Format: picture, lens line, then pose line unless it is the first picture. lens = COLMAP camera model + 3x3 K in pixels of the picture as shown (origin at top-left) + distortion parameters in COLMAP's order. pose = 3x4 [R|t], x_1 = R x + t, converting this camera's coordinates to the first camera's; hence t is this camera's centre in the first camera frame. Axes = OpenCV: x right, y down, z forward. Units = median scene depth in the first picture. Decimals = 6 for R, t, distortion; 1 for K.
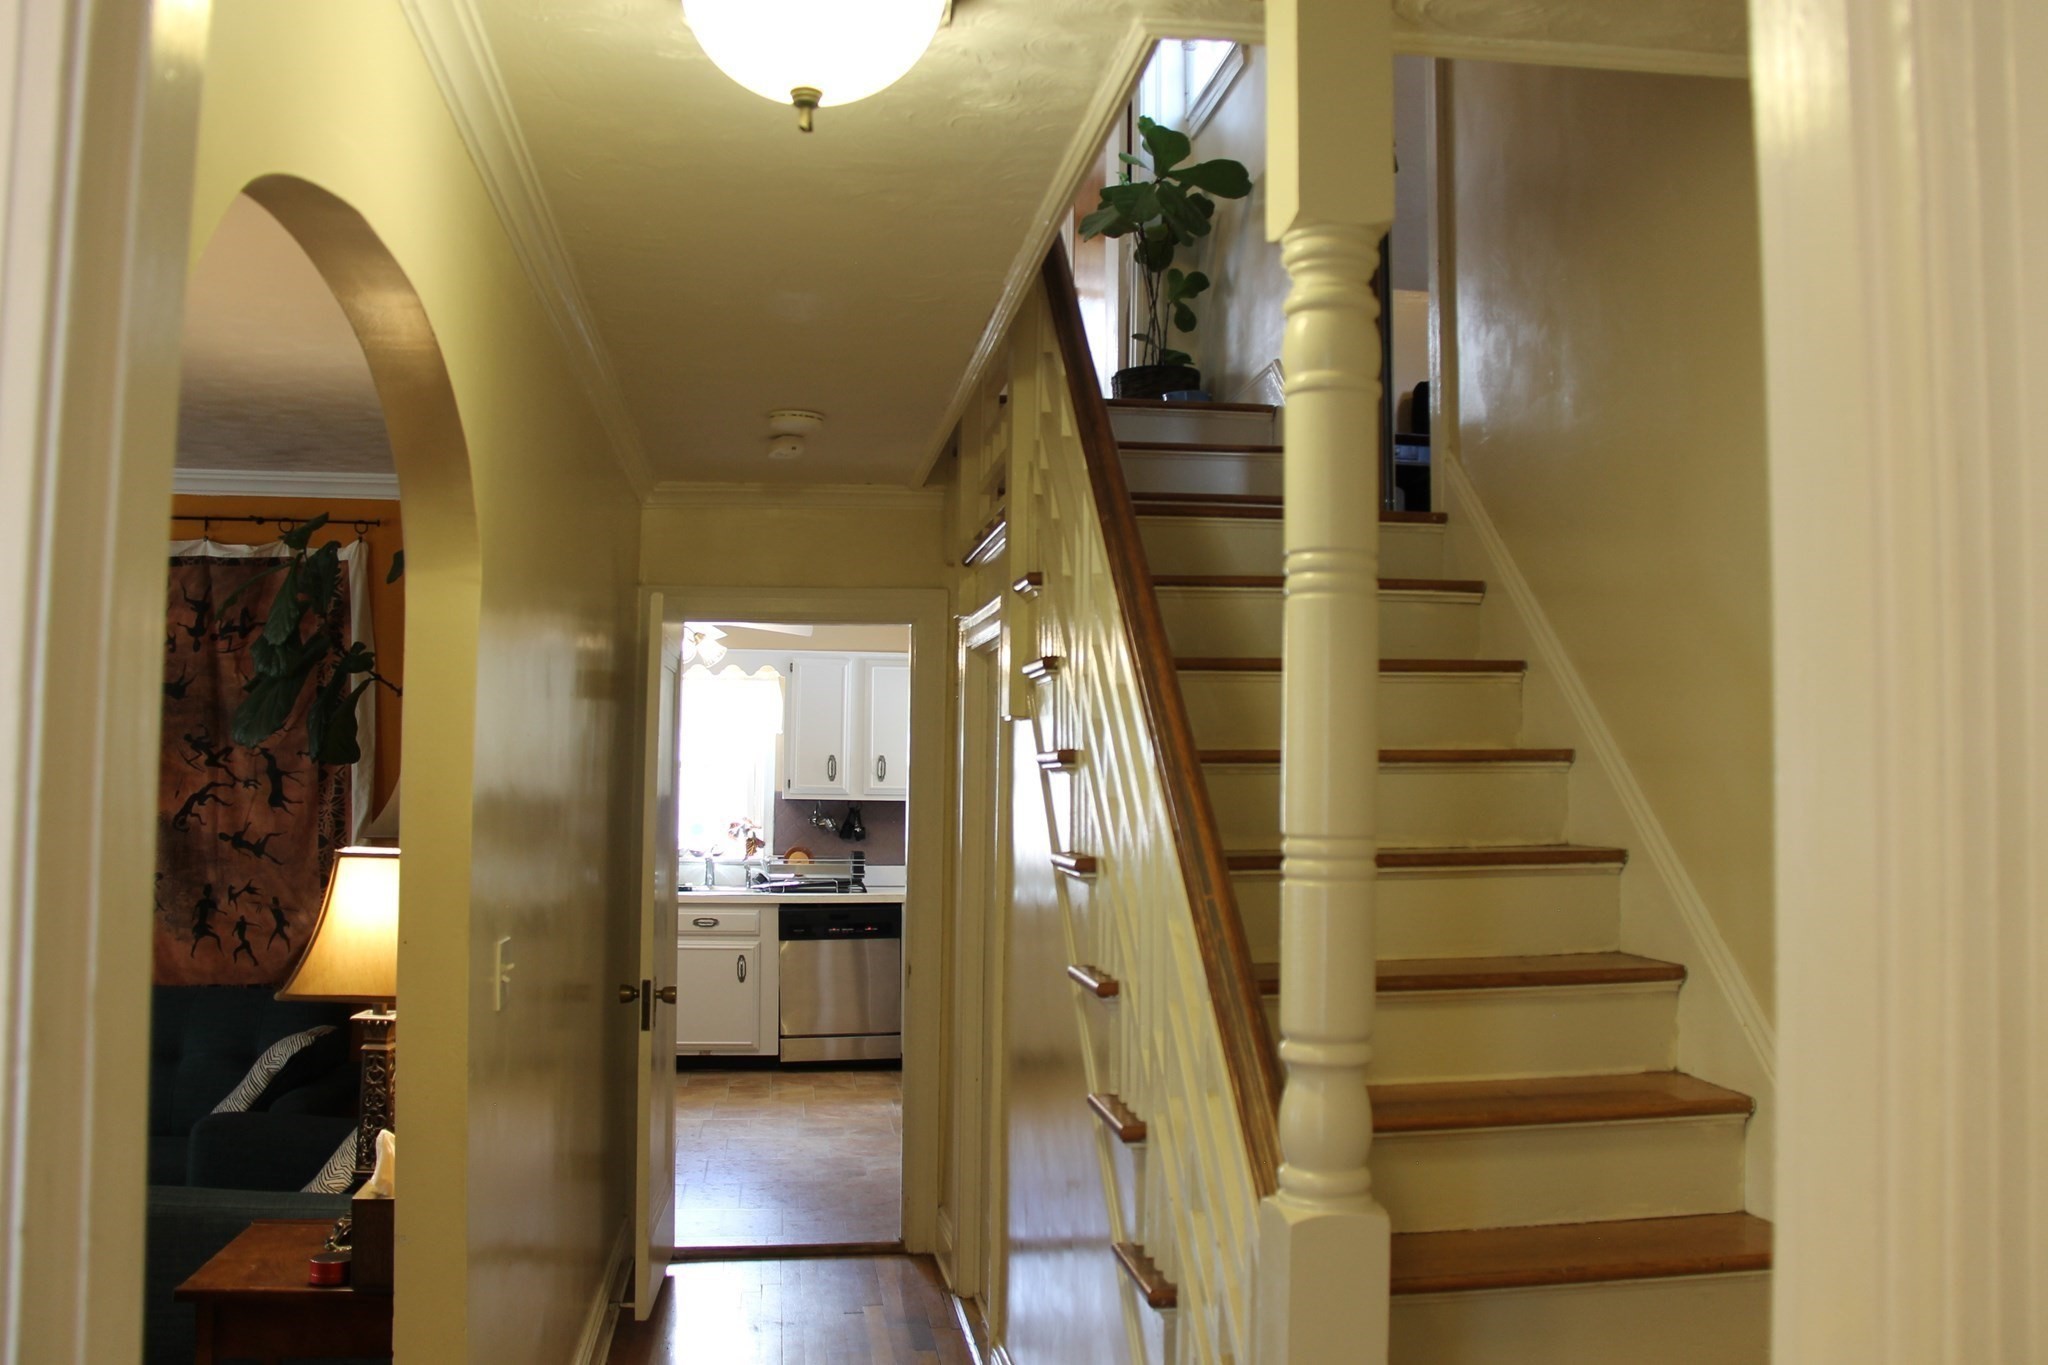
lens RADIAL K [[1739.8, 0, 1024.0], [0, 1739.8, 682.5], [0, 0, 1]] dist [-0.185569, 0.142089]
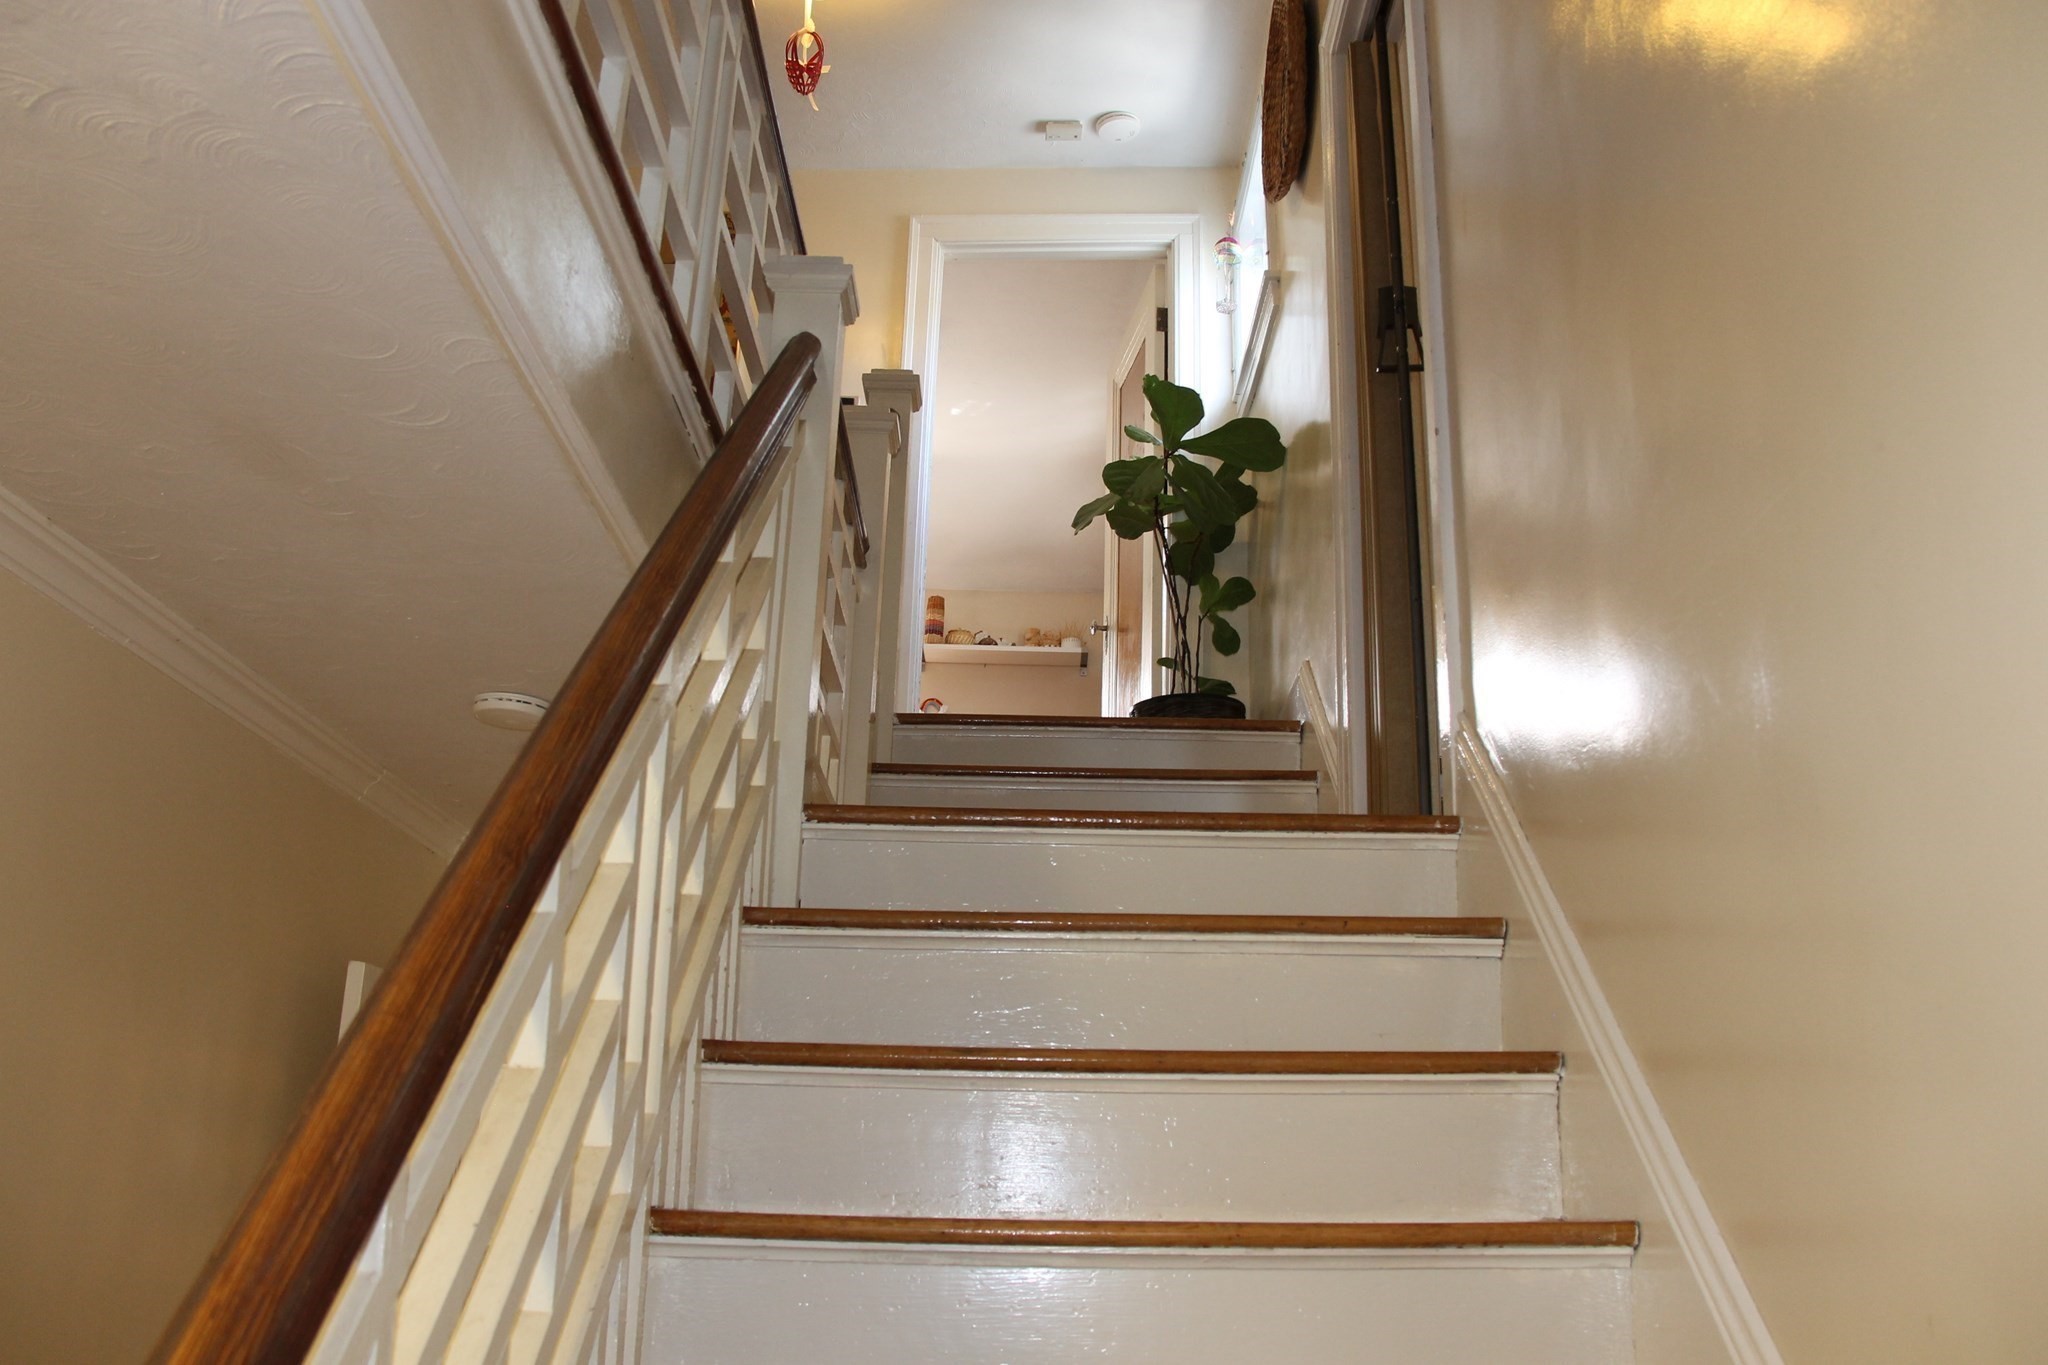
lens RADIAL K [[1739.8, 0, 1024.0], [0, 1739.8, 682.5], [0, 0, 1]] dist [-0.185569, 0.142089]
pose [[0.989009, -0.026202, -0.145514, 0.176905], [-0.011804, 0.967039, -0.254356, 0.011143], [0.147382, 0.253278, 0.956101, 0.374021]]
